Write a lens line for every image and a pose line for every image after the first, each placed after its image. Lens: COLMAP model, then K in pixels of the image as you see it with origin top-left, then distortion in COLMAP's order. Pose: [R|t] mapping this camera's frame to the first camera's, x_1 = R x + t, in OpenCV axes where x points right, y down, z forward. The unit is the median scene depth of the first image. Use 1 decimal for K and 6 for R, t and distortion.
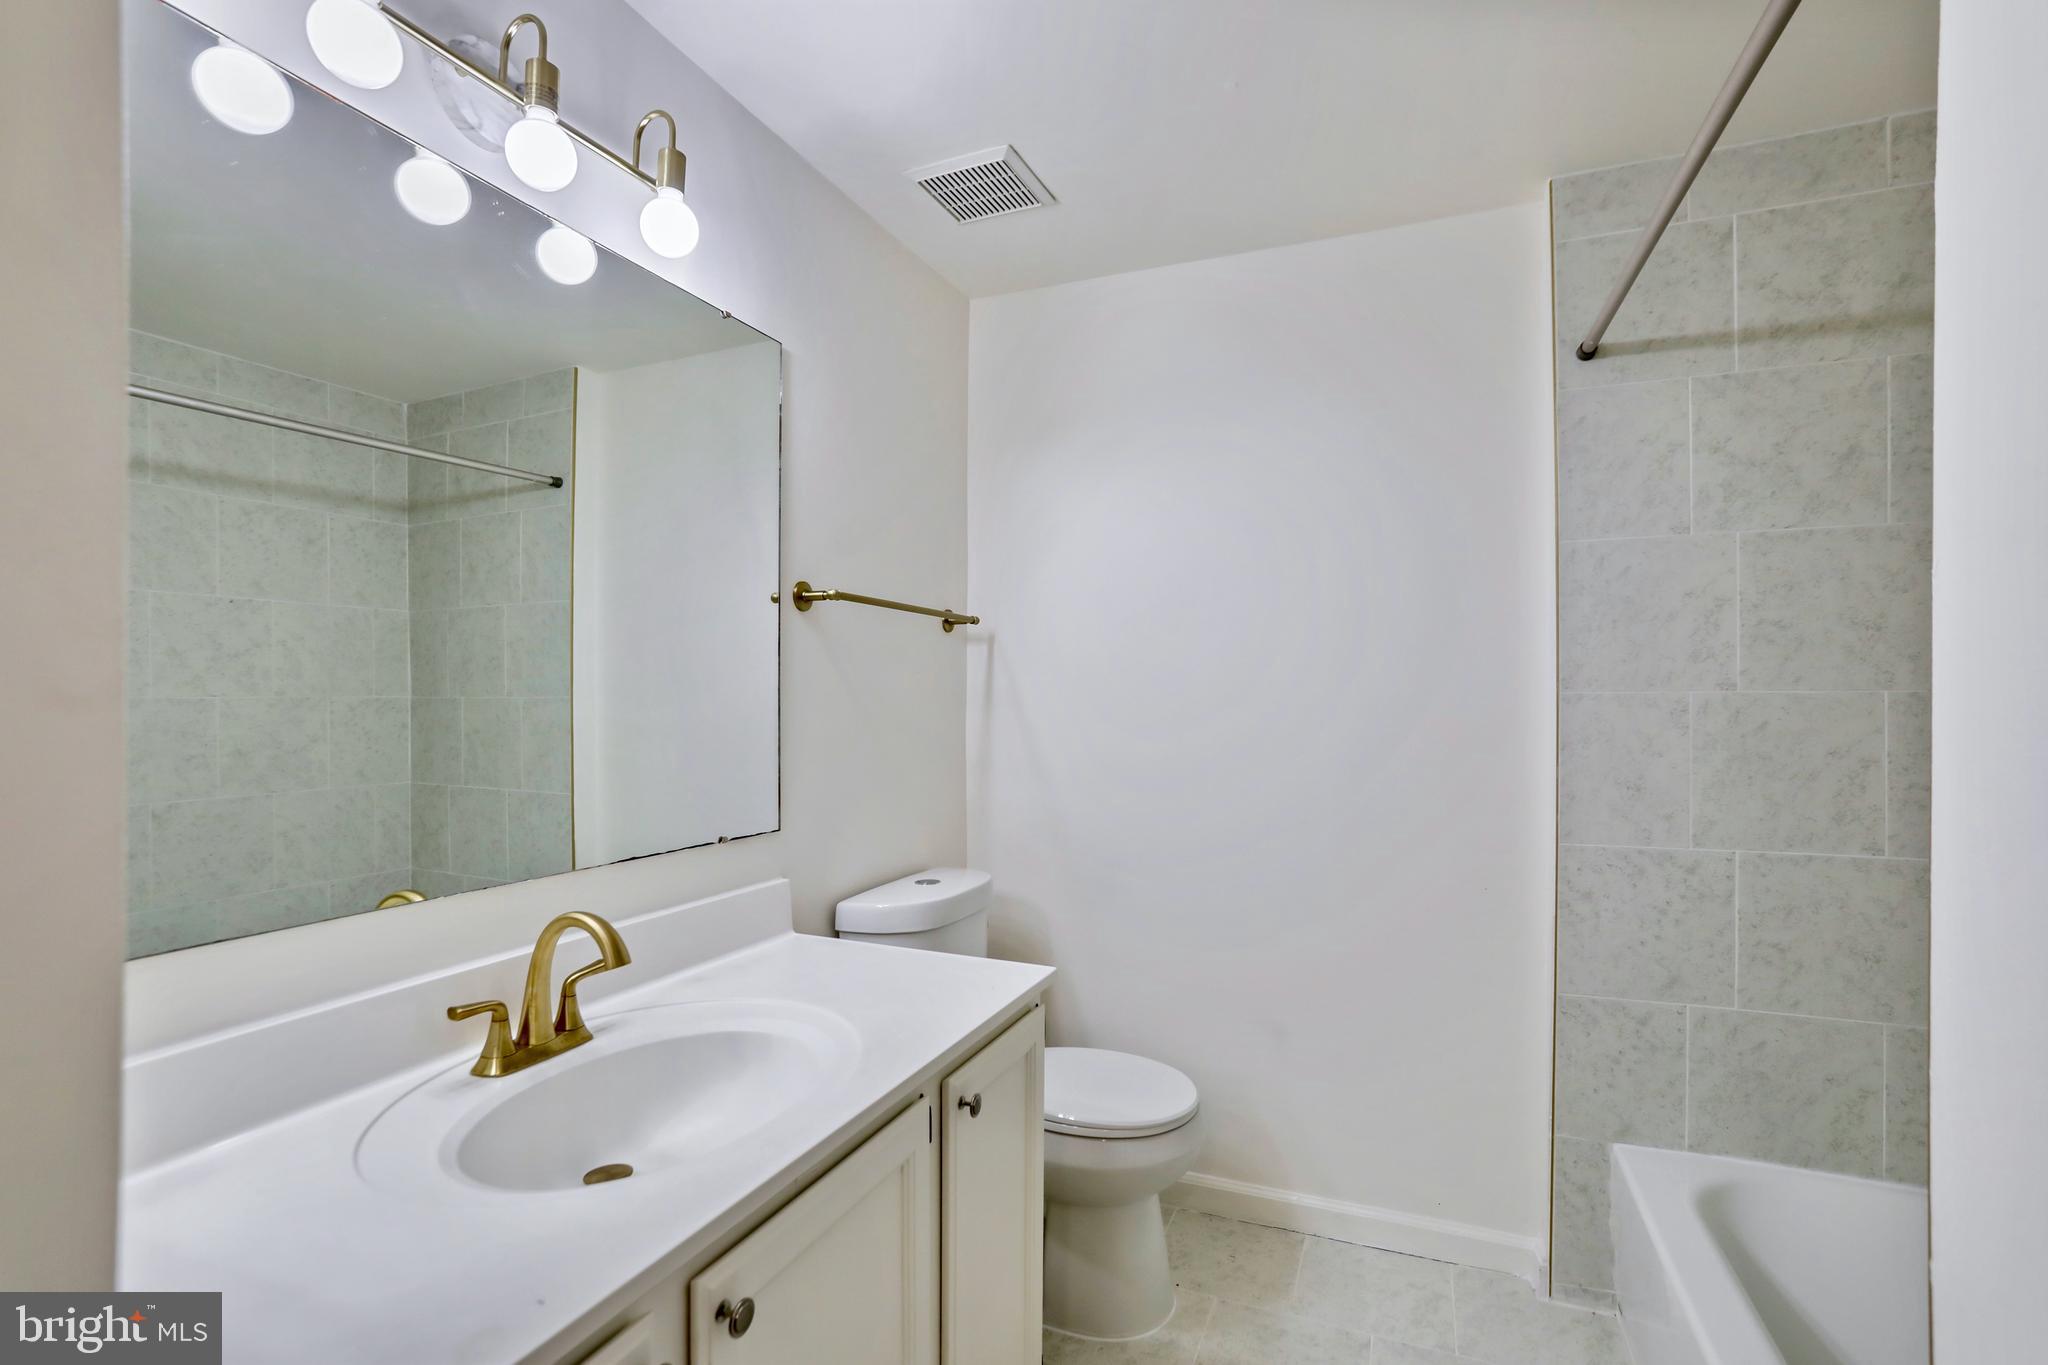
lens RADIAL K [[945.2, 0, 1023.3], [0, 945.2, 696.3], [0, 0, 1]] dist [-0.033593, 0.011853]
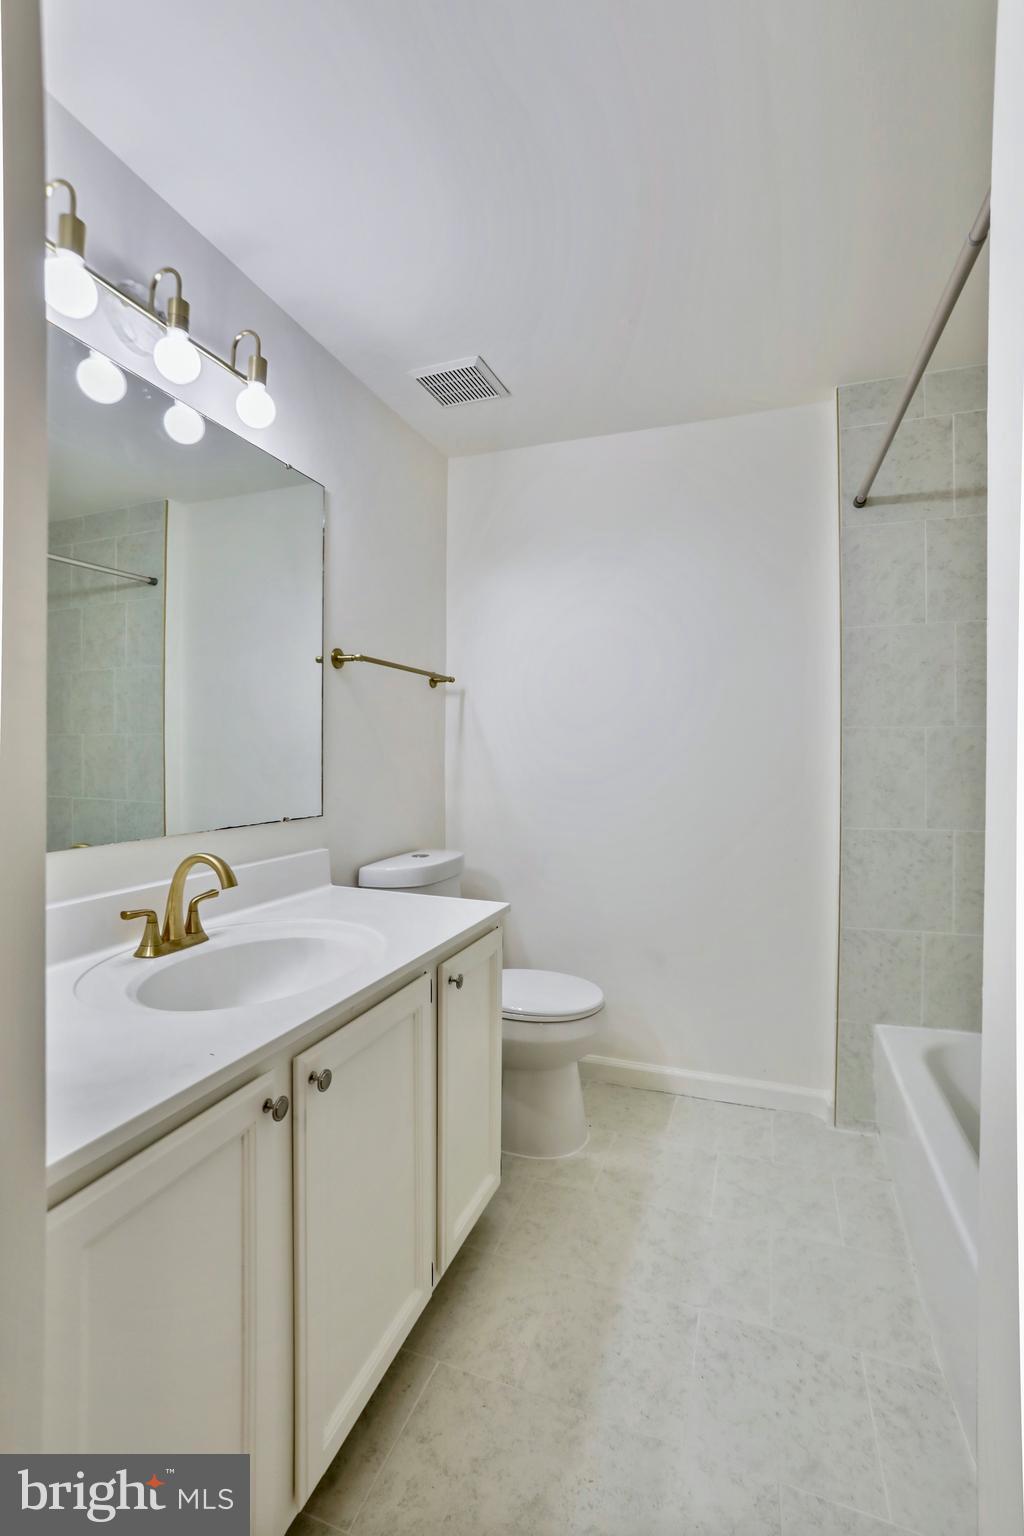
lens RADIAL K [[708.9, 0, 511.9], [0, 708.9, 756.0], [0, 0, 1]] dist [-0.033593, 0.011853]
pose [[0.998747, 0.001309, 0.050030, -0.016423], [-0.001427, 0.999996, 0.002324, 0.042564], [-0.050027, -0.002392, 0.998745, -0.113817]]
